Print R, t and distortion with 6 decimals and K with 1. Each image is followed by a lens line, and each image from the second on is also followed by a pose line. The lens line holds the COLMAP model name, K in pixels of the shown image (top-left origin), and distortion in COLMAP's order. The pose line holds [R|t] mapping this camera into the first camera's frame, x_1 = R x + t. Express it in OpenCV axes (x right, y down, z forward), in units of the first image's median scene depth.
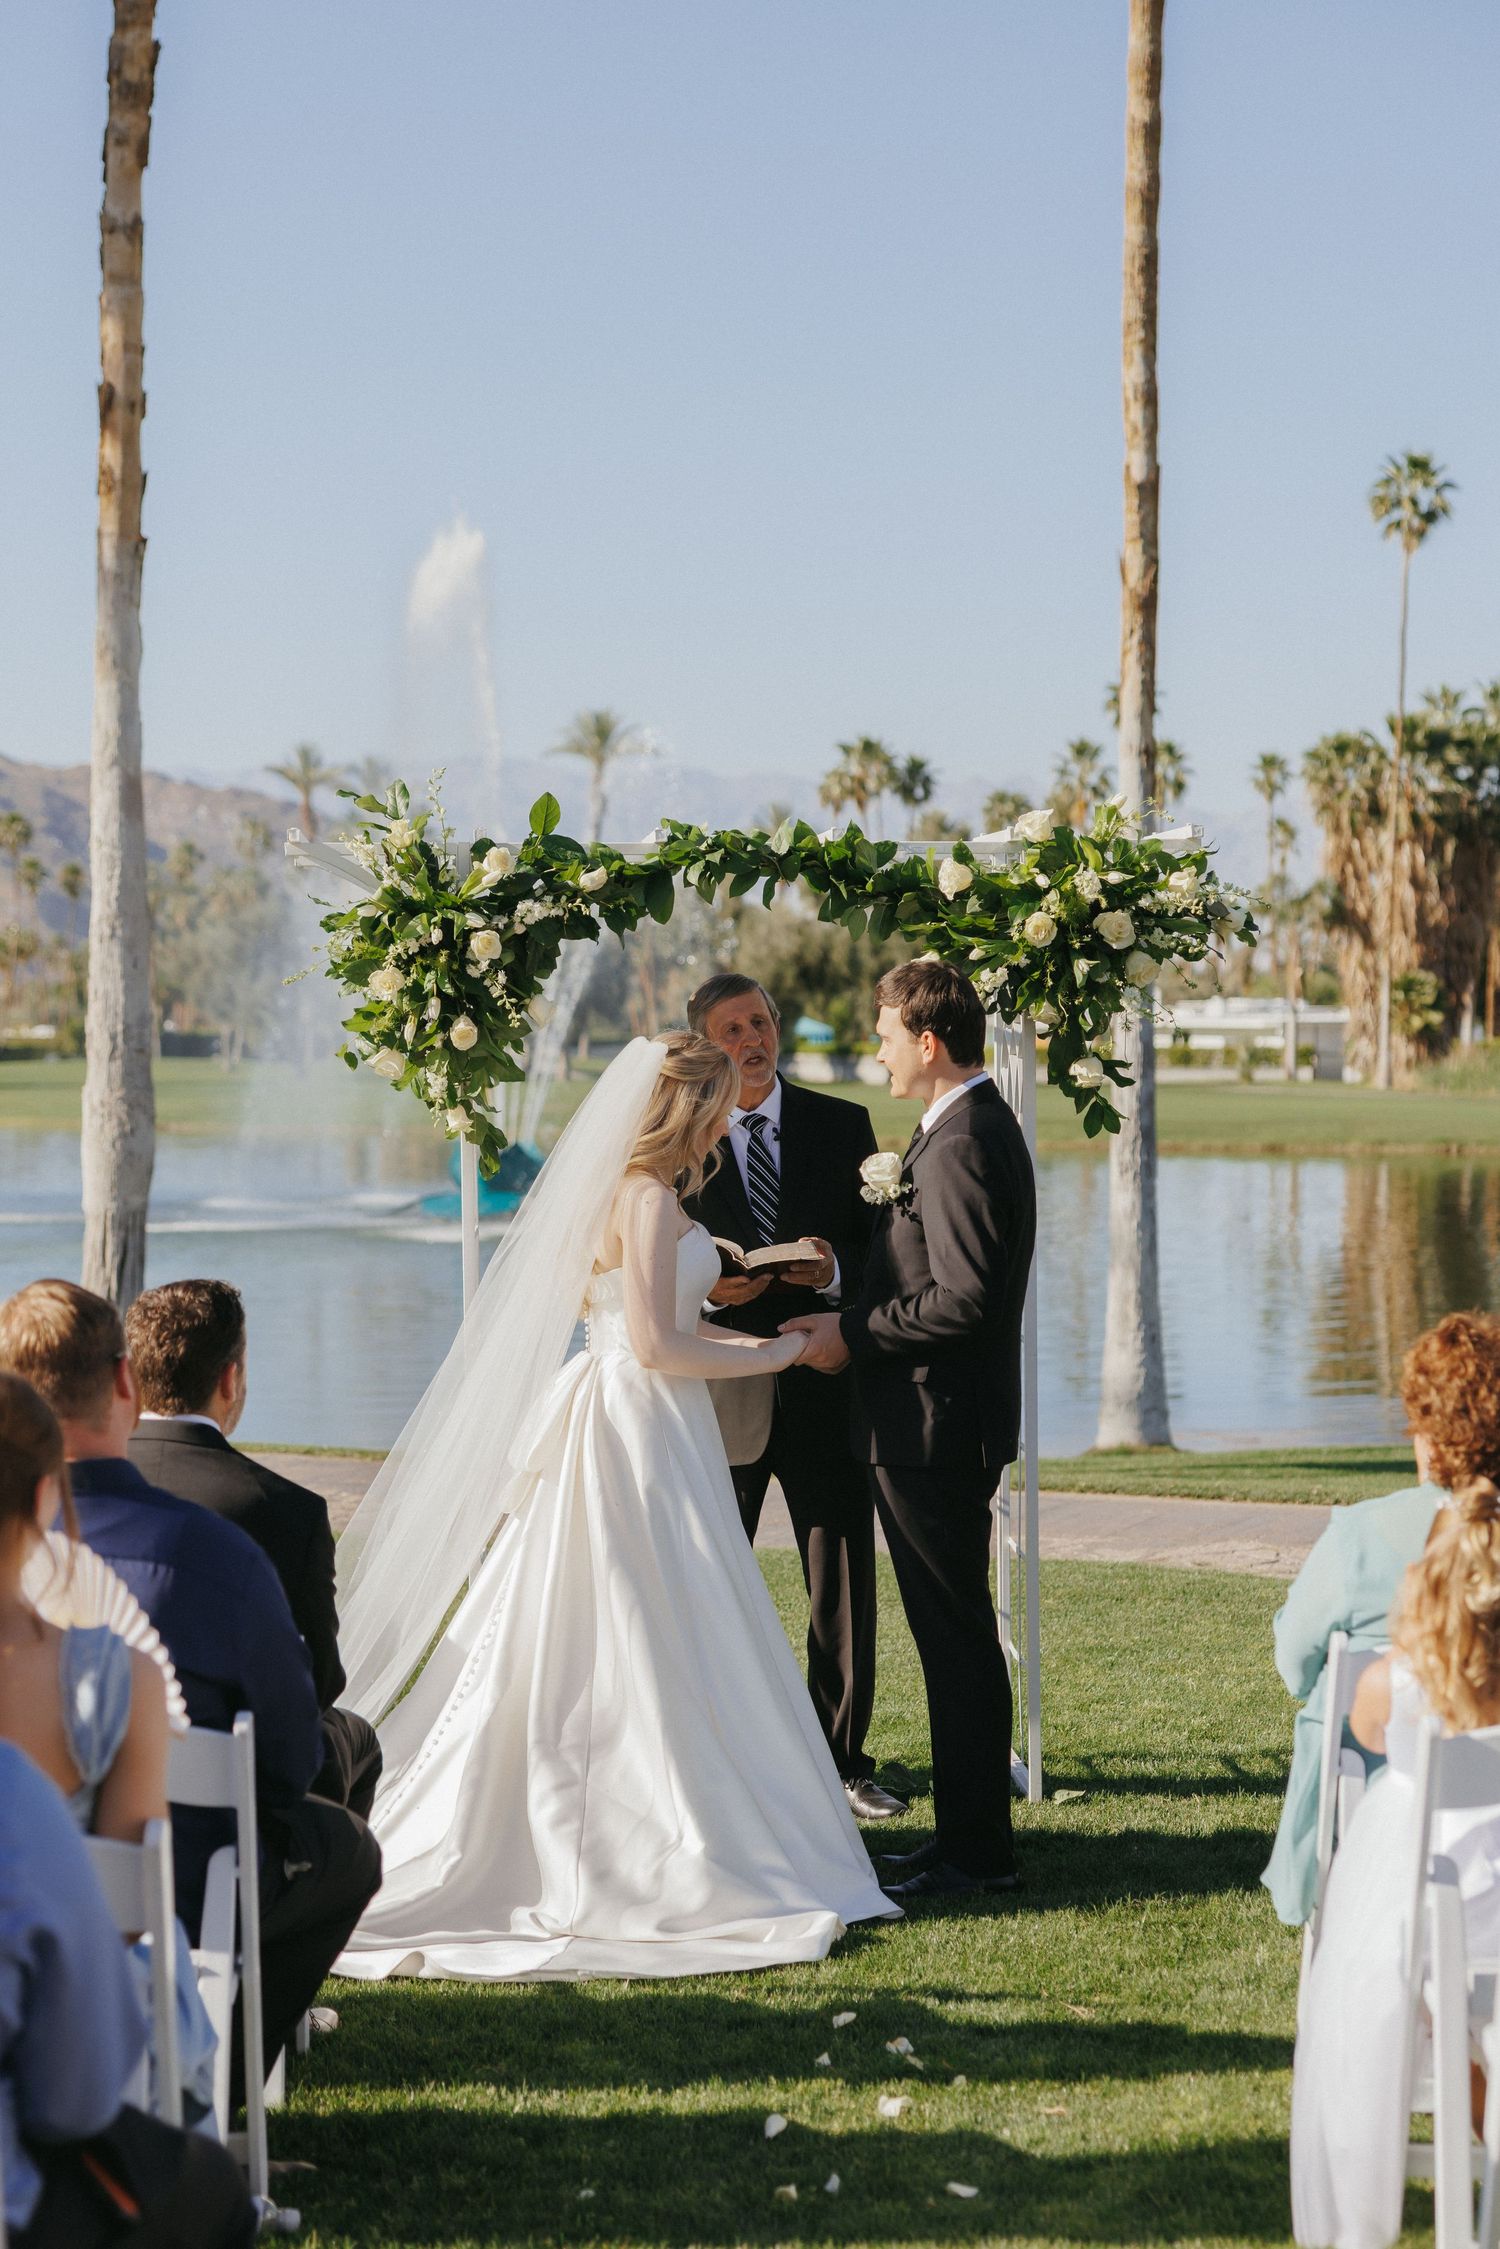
lens RADIAL K [[4080.8, 0, 751.6], [0, 4080.8, 1250.3], [0, 0, 1]] dist [0.000574, -0.087340]
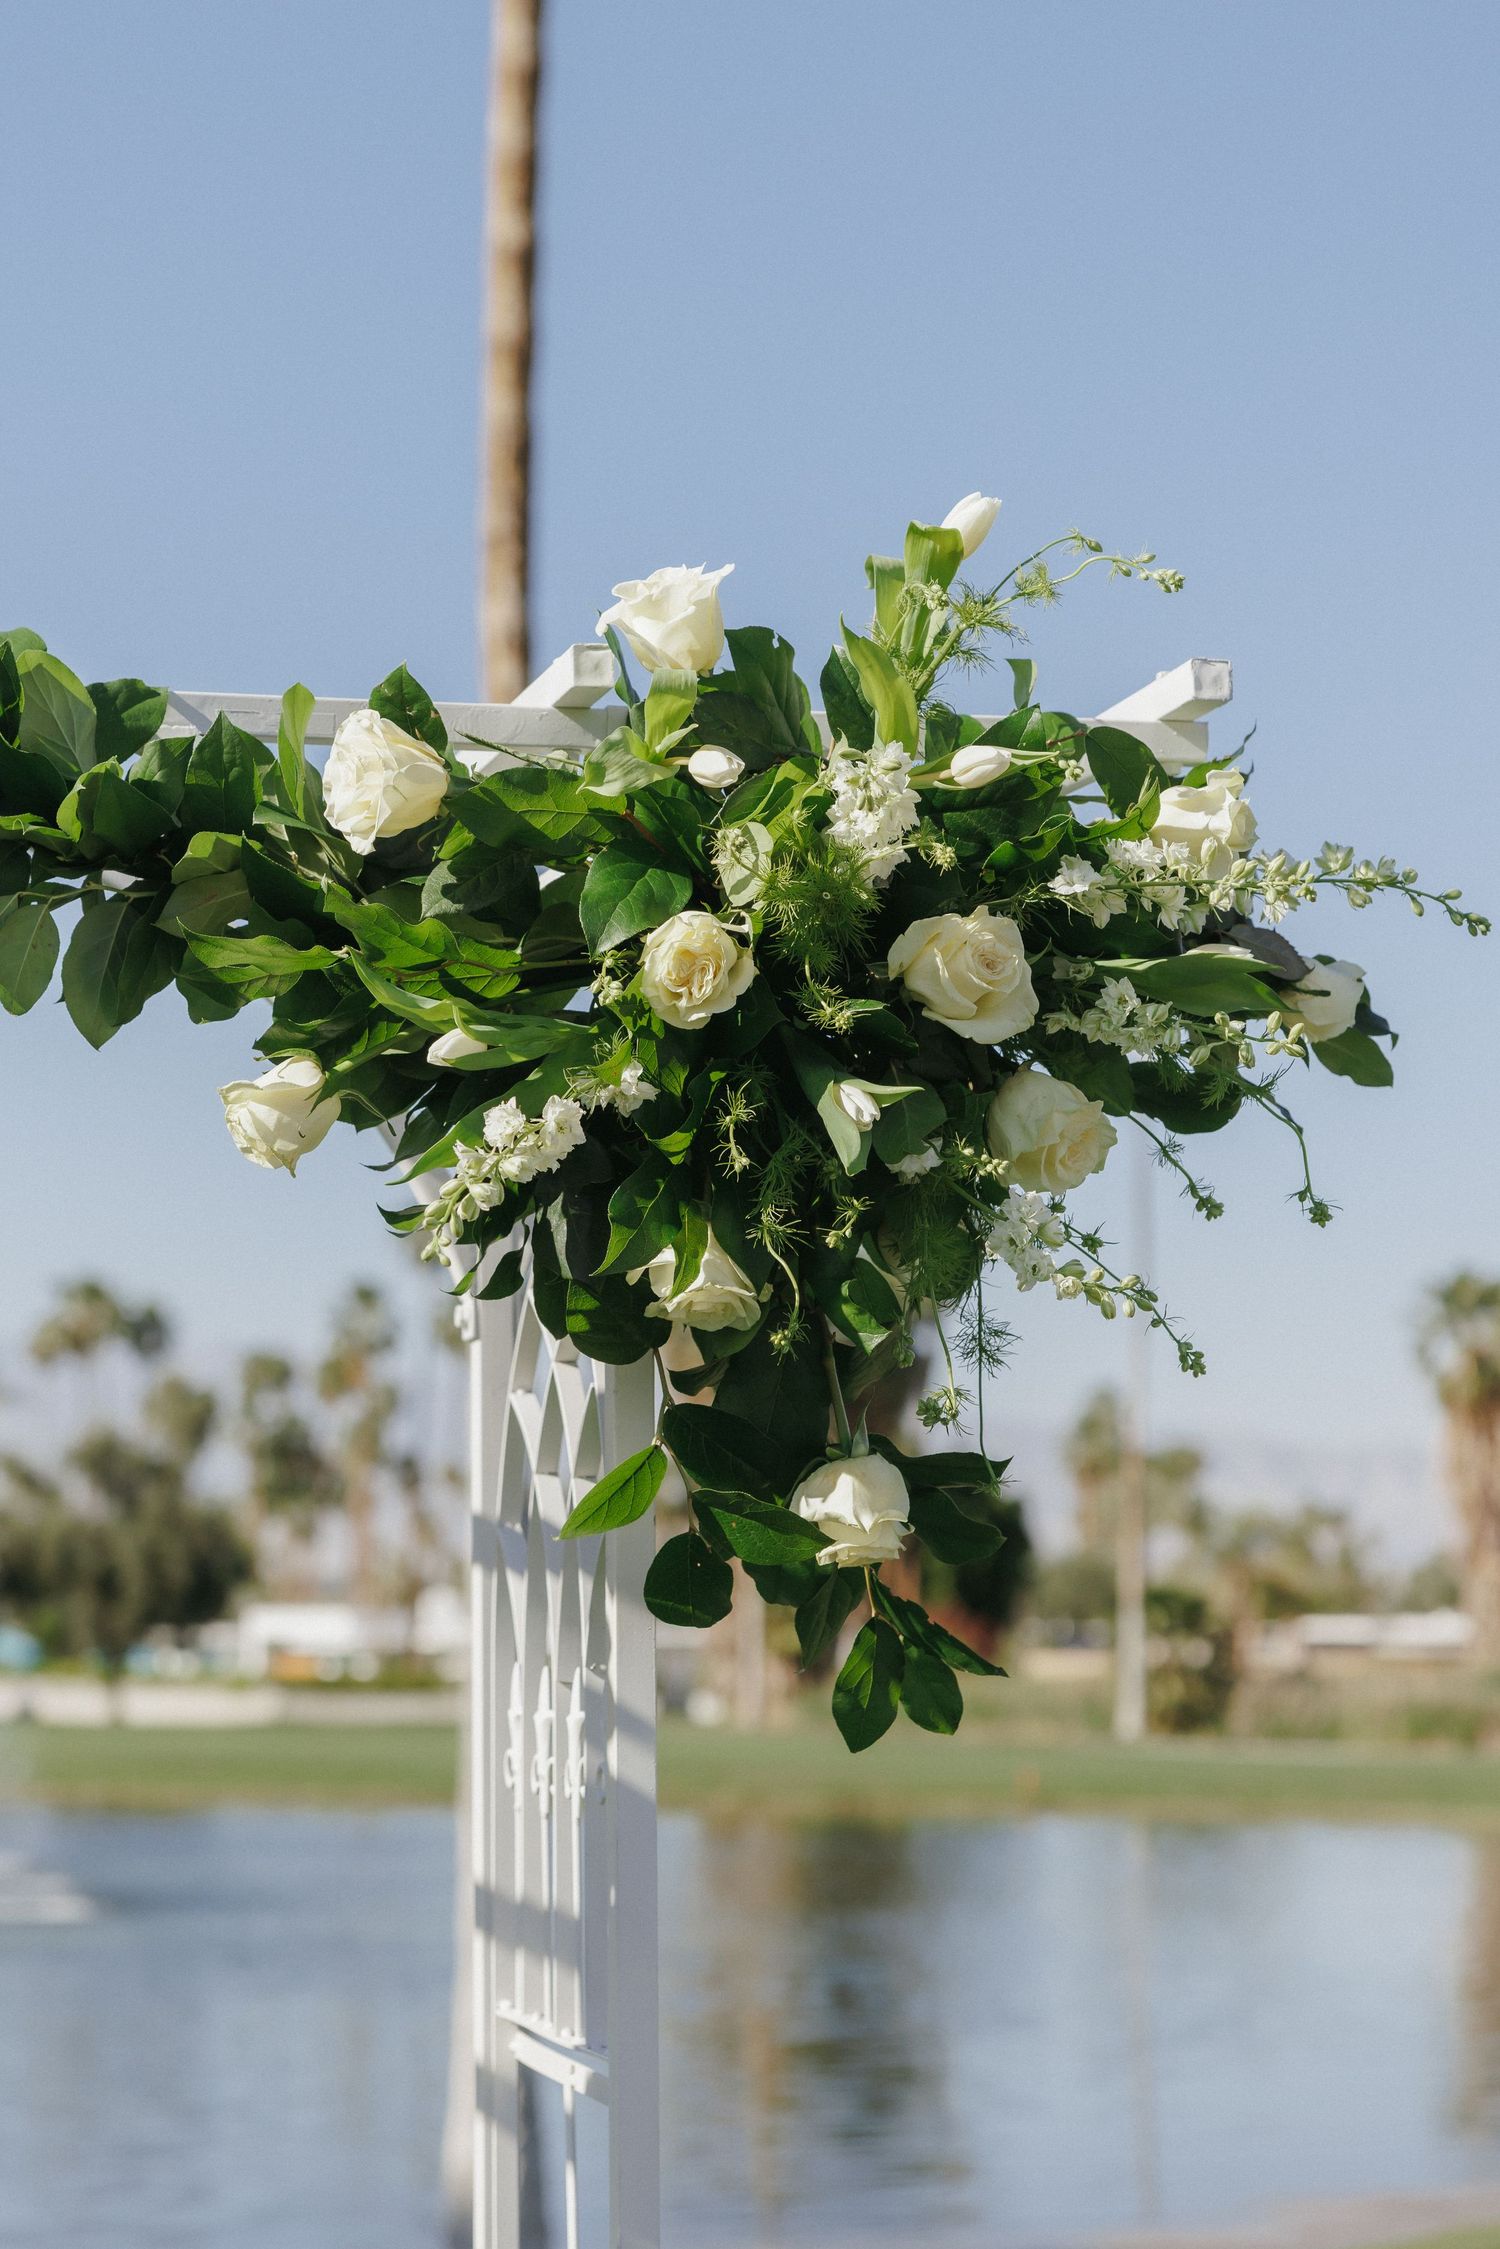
lens RADIAL K [[4152.4, 0, 750.0], [0, 4152.4, 1124.5], [0, 0, 1]] dist [0.000629, 0.006699]
pose [[0.982831, 0.017601, 0.183664, 0.013789], [0.017288, 0.982275, -0.186644, -0.009888], [-0.183694, 0.186615, 0.965107, 0.426948]]
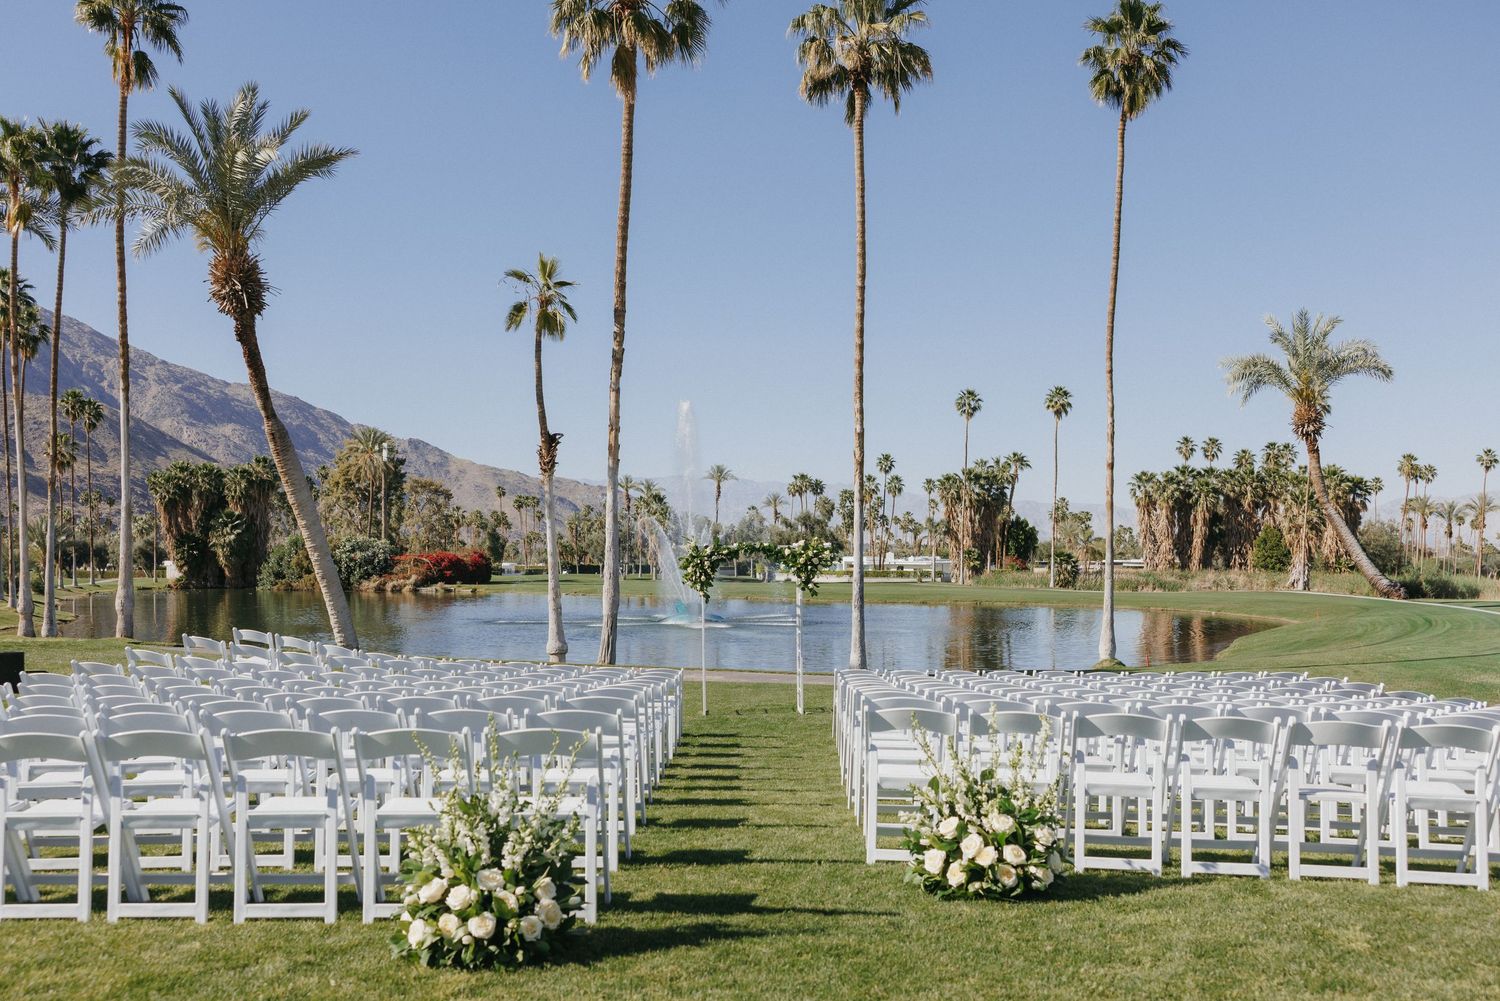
lens RADIAL K [[1919.4, 0, 750.0], [0, 1919.4, 500.5], [0, 0, 1]] dist [-0.011362, -0.004150]
pose [[0.999868, 0.002456, -0.016078, 0.023210], [-0.003741, 0.996758, -0.080371, 0.032257], [0.015828, 0.080421, 0.996635, -1.005196]]
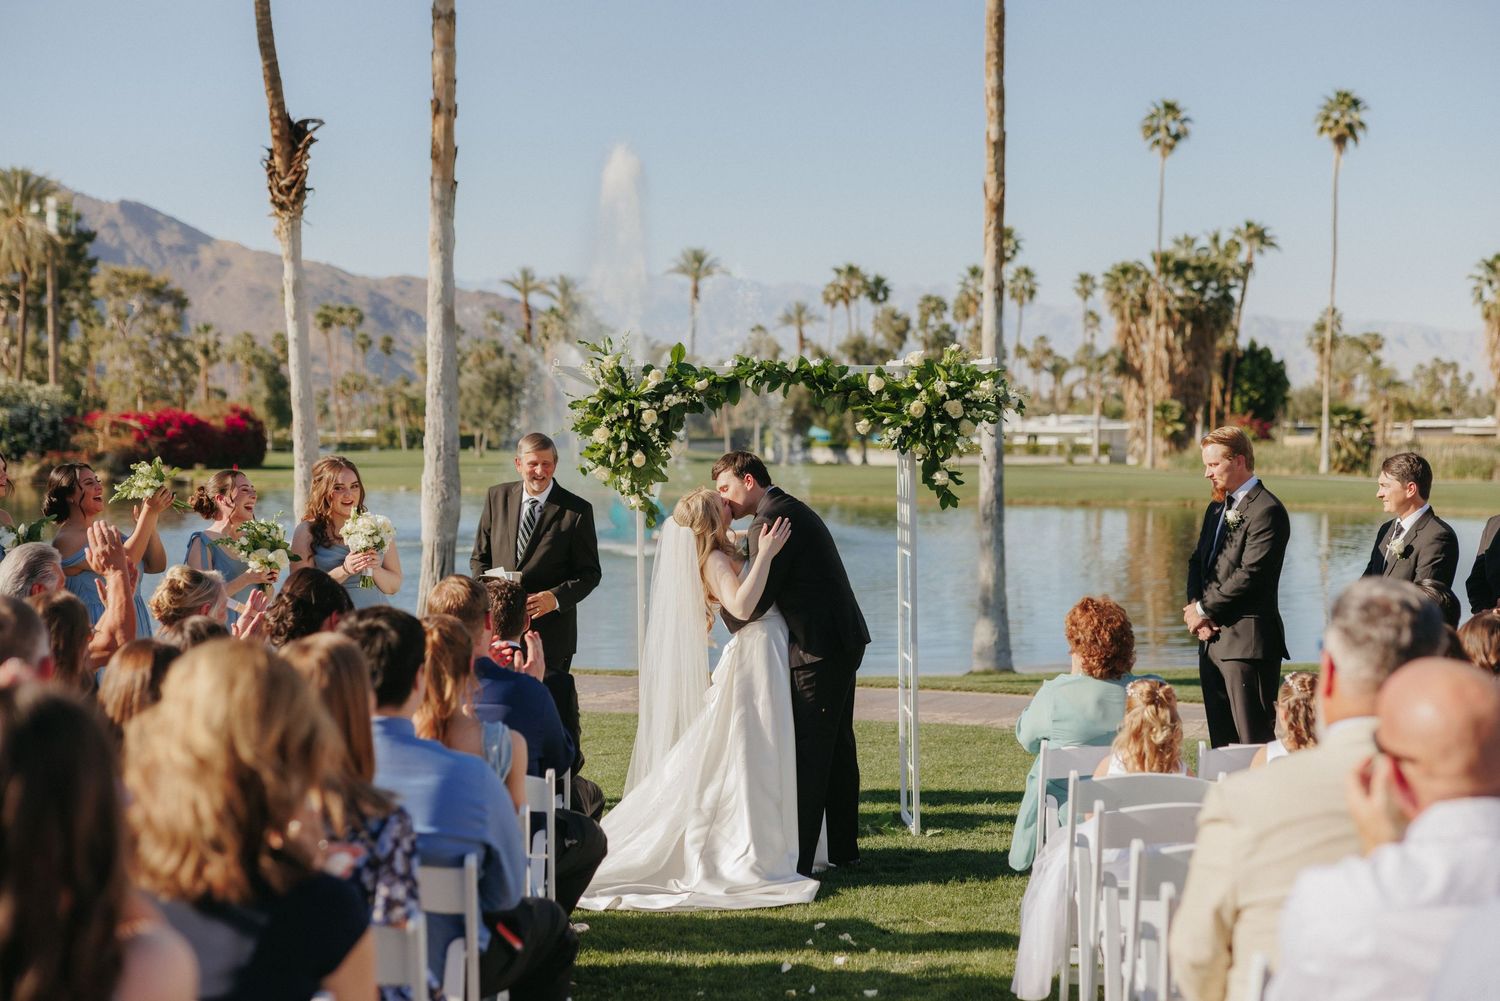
lens RADIAL K [[2571.4, 0, 788.5], [0, 2571.4, 473.6], [0, 0, 1]] dist [0.226647, 0.006498]
pose [[0.999999, 0.000746, 0.000815, 0.002495], [-0.000718, 0.999438, -0.033528, -0.001139], [-0.000839, 0.033527, 0.999437, -0.176045]]
